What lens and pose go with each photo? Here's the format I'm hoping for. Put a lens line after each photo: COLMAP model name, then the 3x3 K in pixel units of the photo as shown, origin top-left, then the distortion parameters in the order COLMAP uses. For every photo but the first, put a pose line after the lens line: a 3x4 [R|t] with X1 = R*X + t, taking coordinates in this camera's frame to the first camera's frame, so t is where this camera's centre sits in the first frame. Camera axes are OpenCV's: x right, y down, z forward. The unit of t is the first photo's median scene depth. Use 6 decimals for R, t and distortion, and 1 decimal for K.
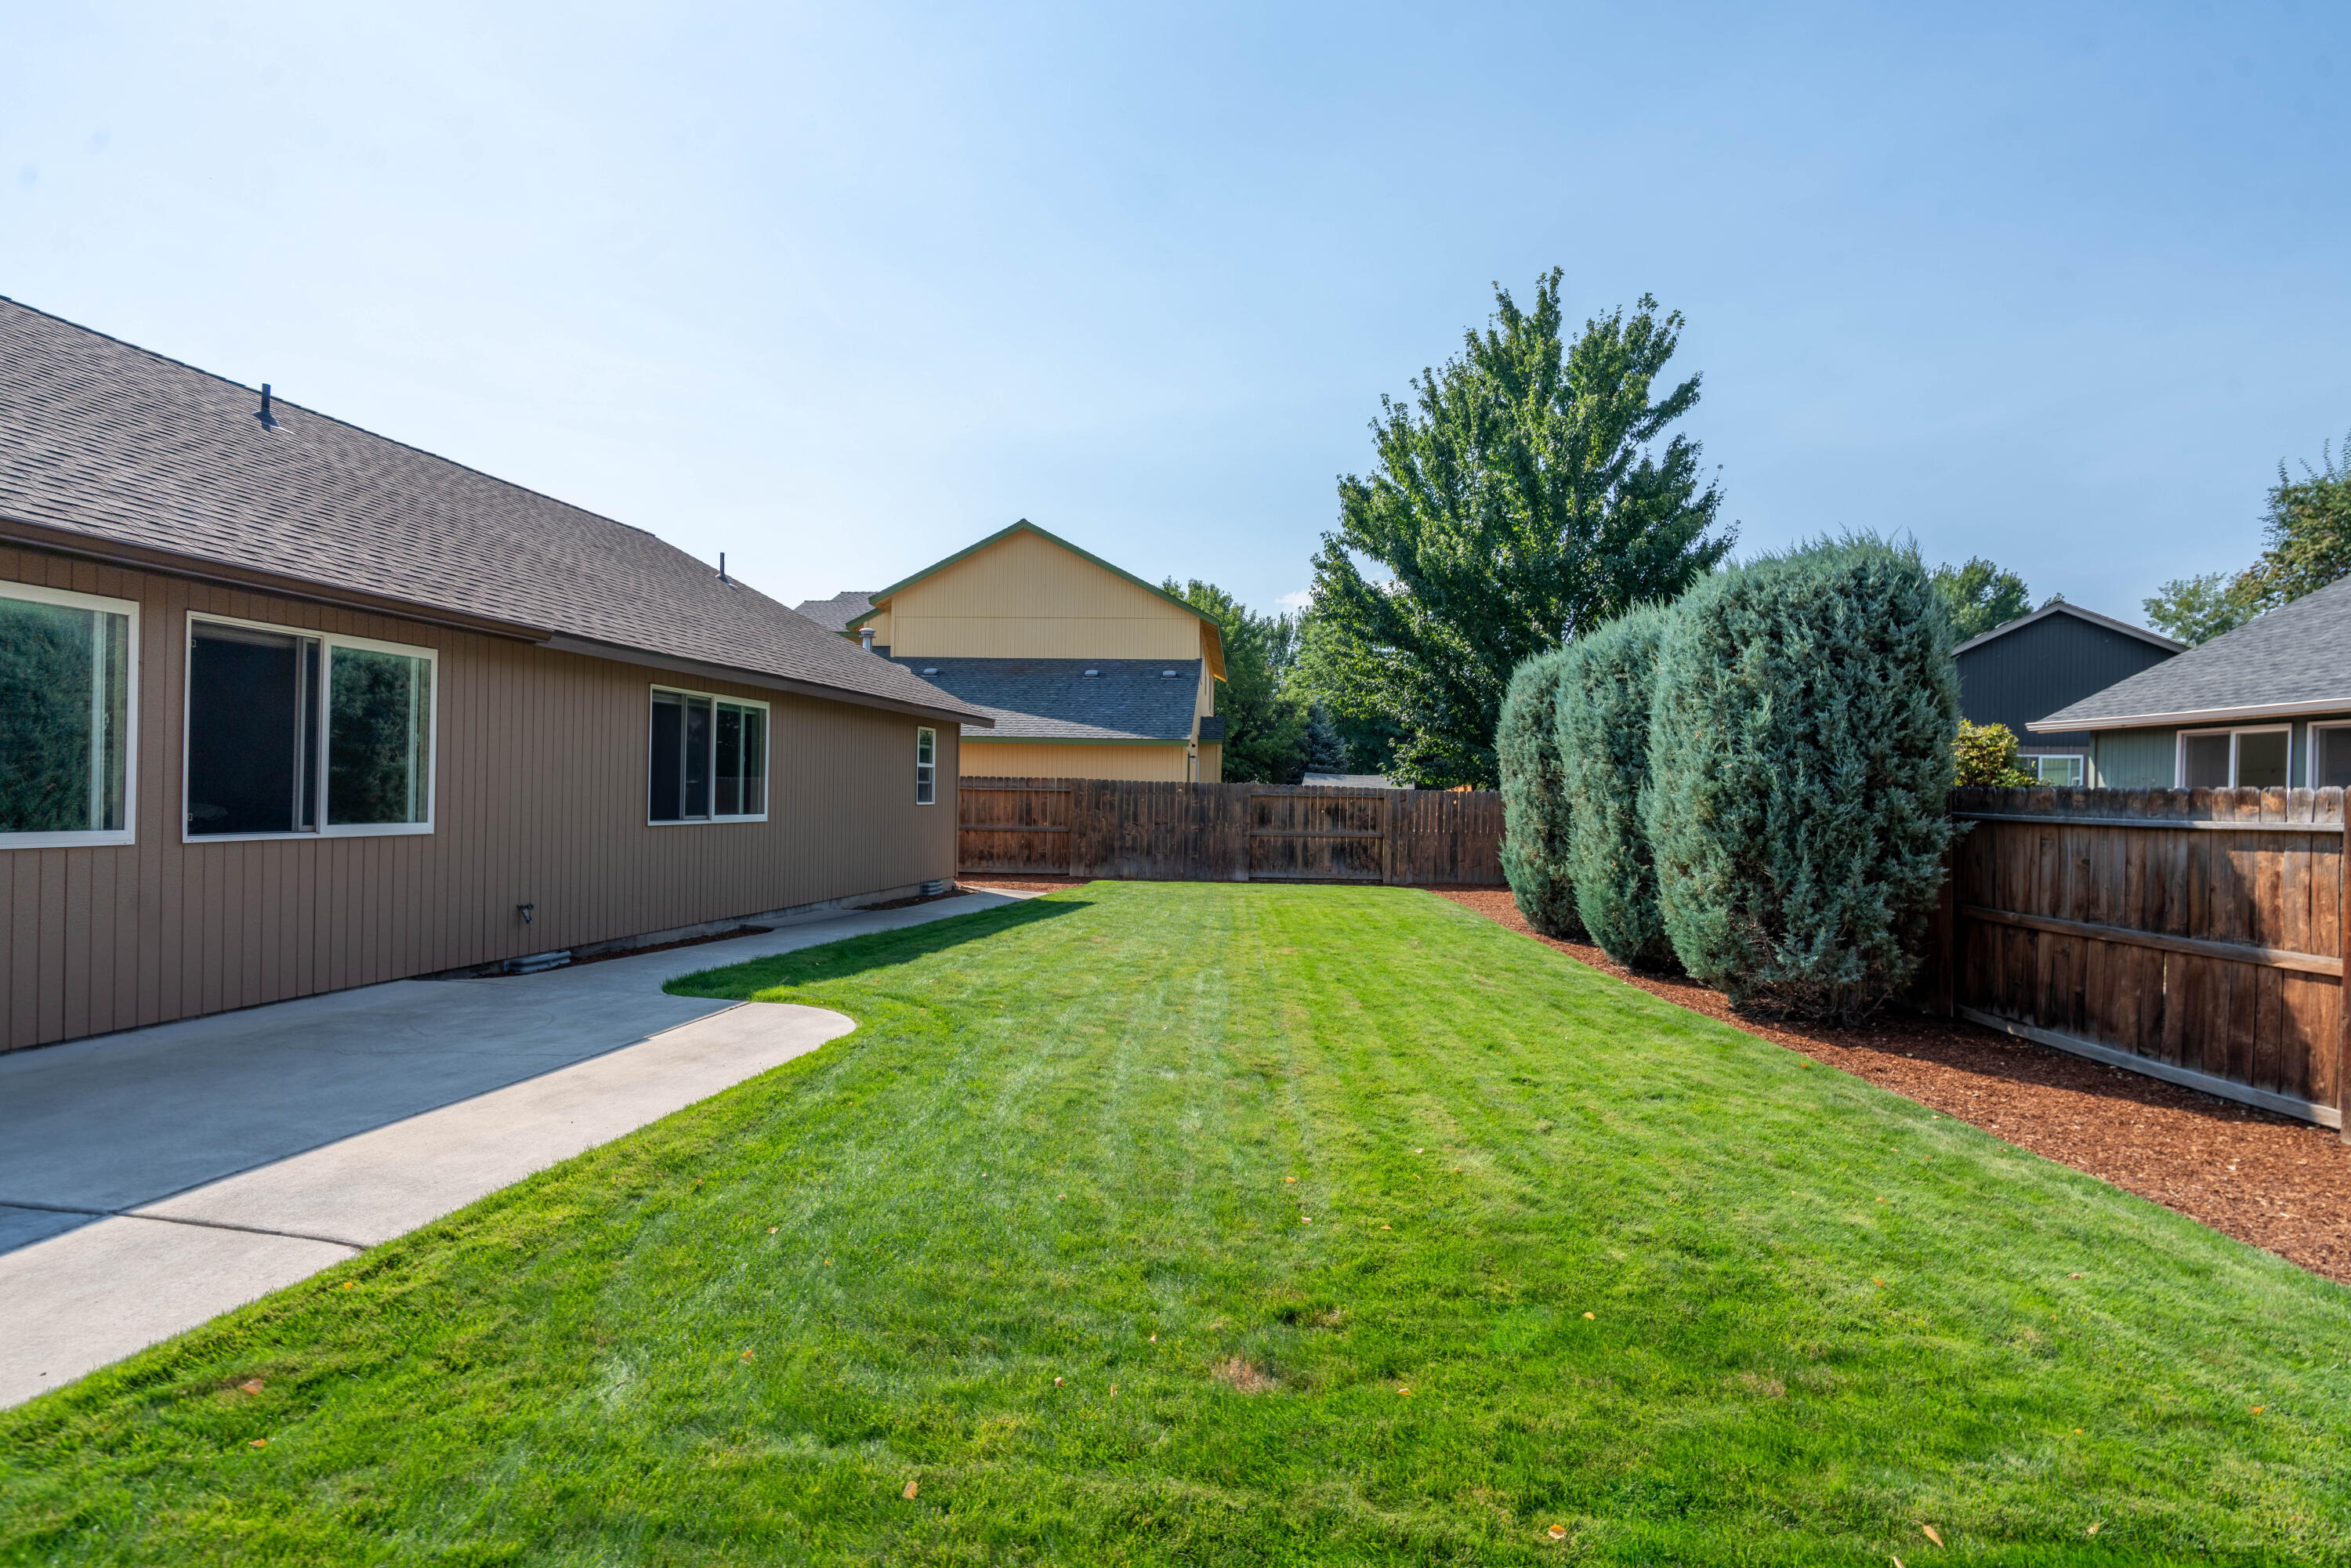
lens RADIAL K [[1088.3, 0, 1160.2], [0, 1088.3, 791.6], [0, 0, 1]] dist [-0.004790, 0.002390]
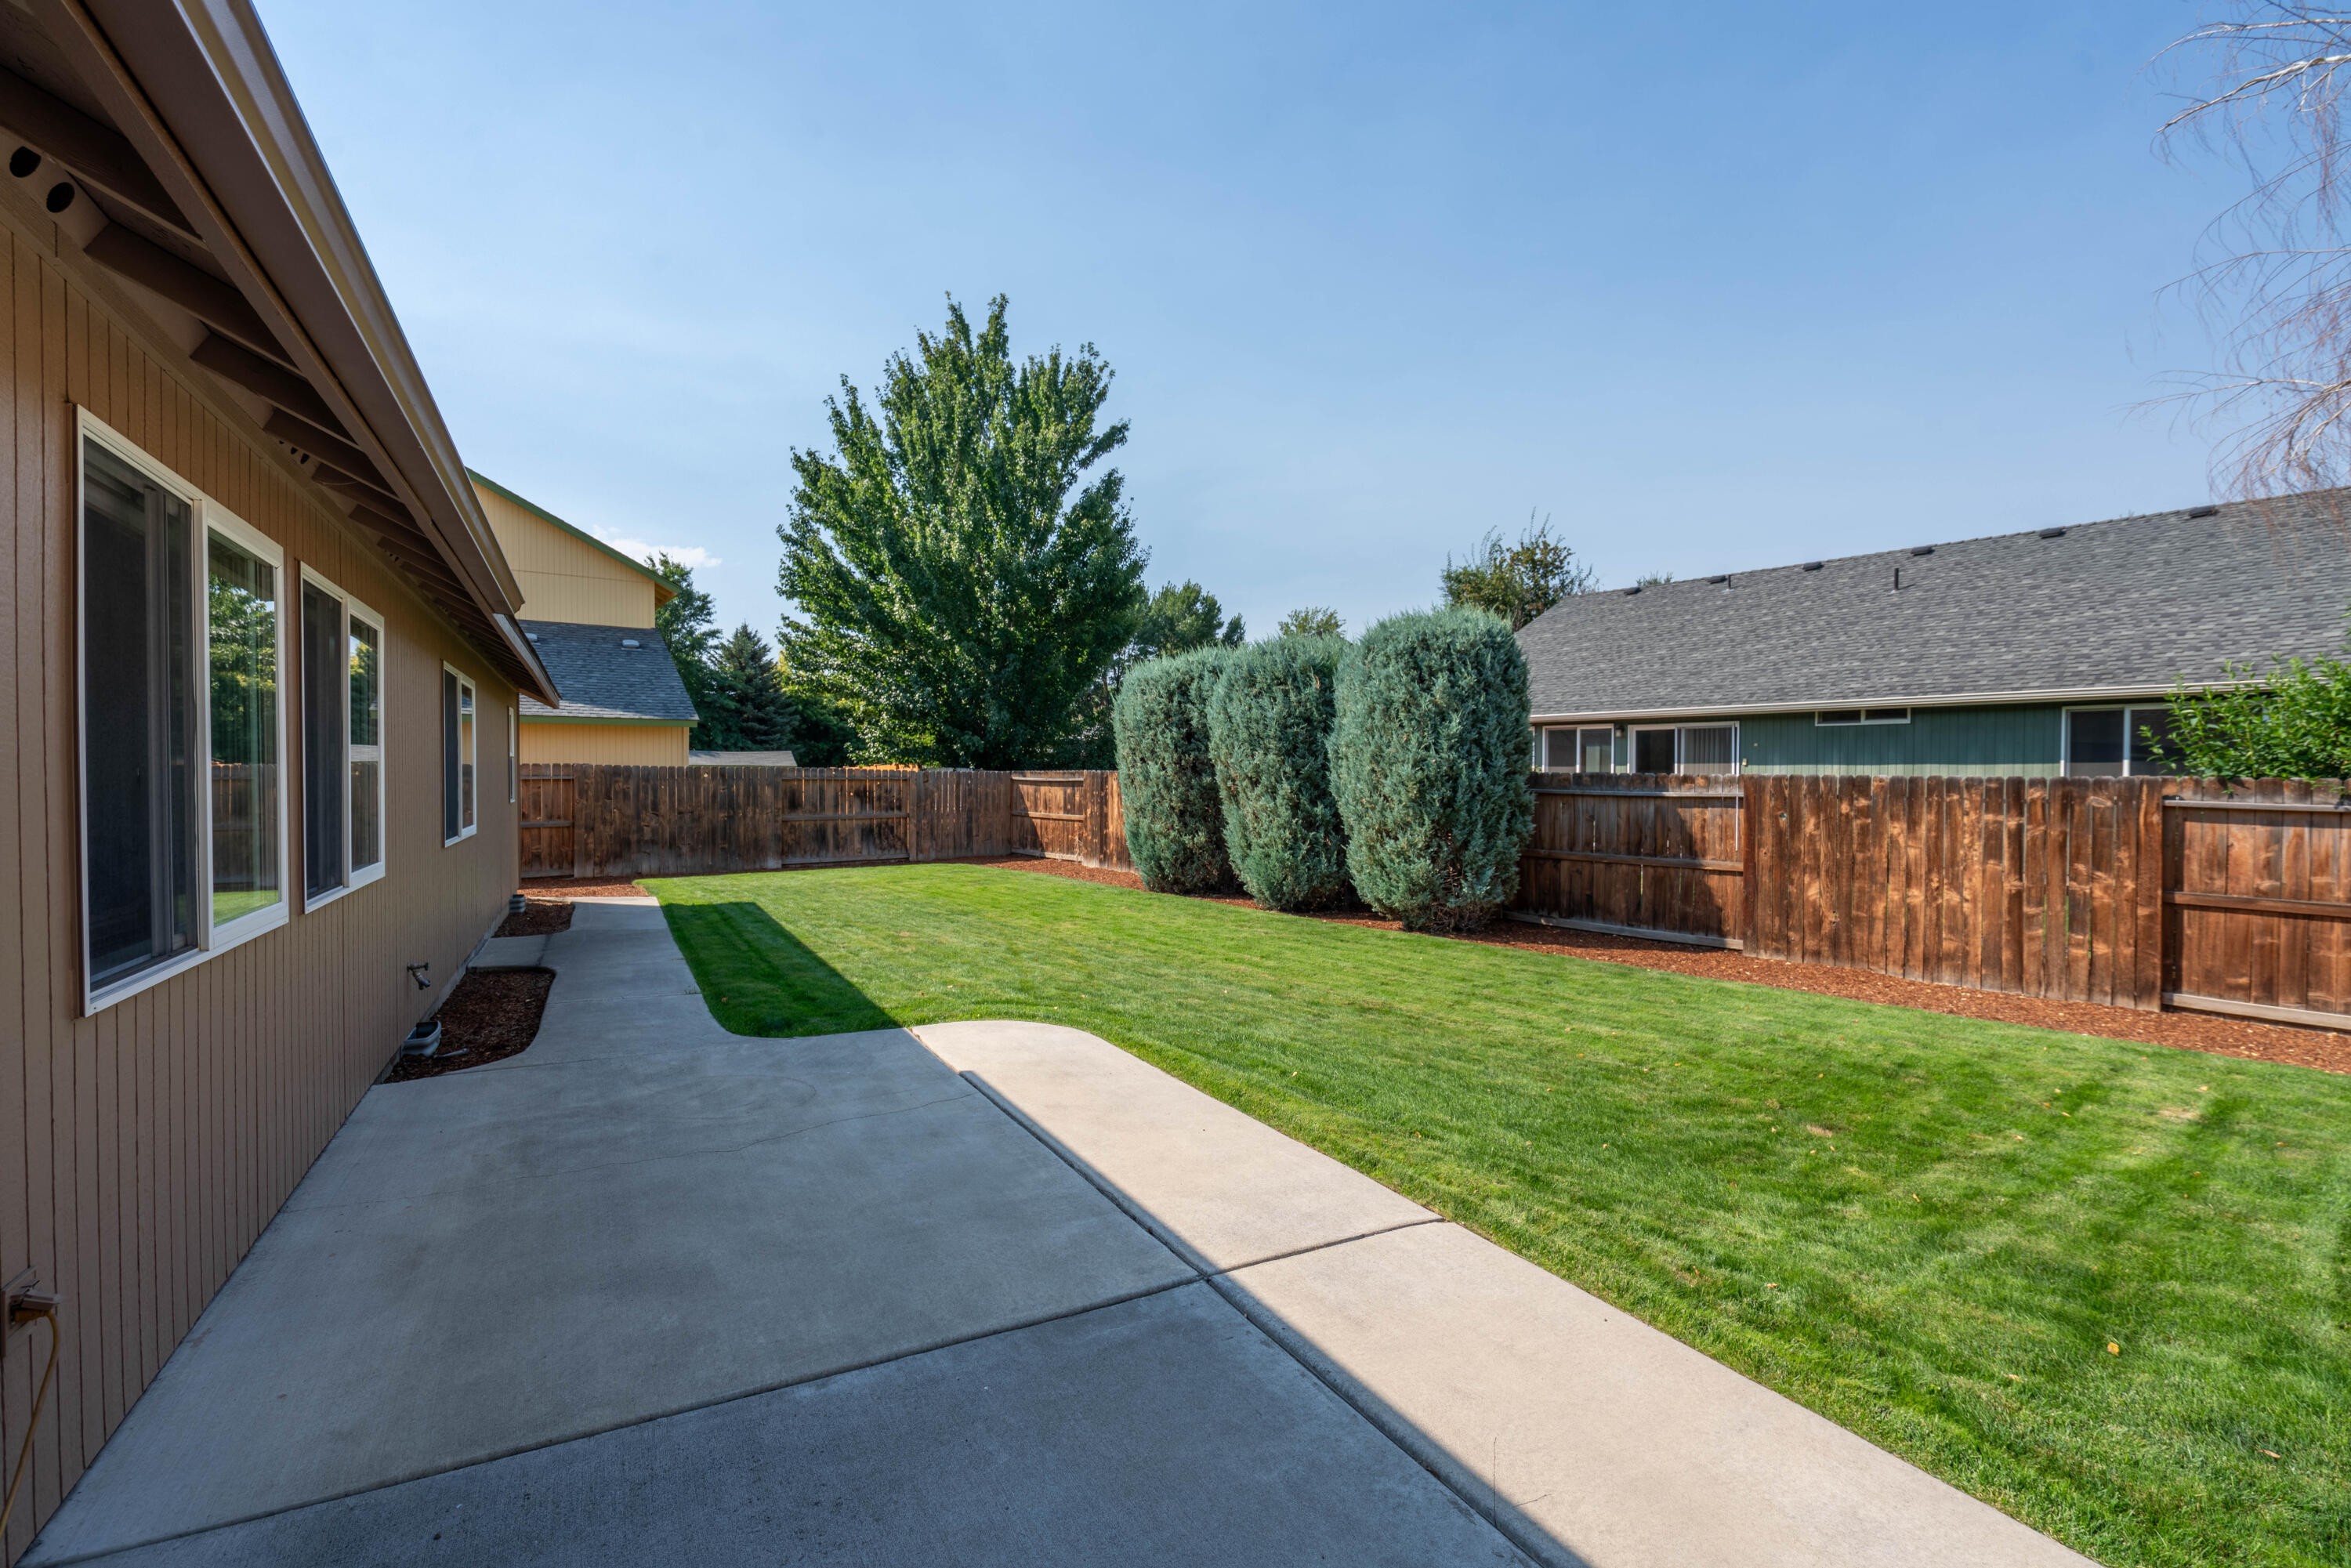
lens RADIAL K [[1088.3, 0, 1153.2], [0, 1088.3, 791.1], [0, 0, 1]] dist [-0.004790, 0.002390]
pose [[0.771578, -0.028531, 0.635495, -0.533902], [0.010659, 0.999433, 0.031929, -0.026114], [-0.636046, -0.017861, 0.771445, 0.093840]]
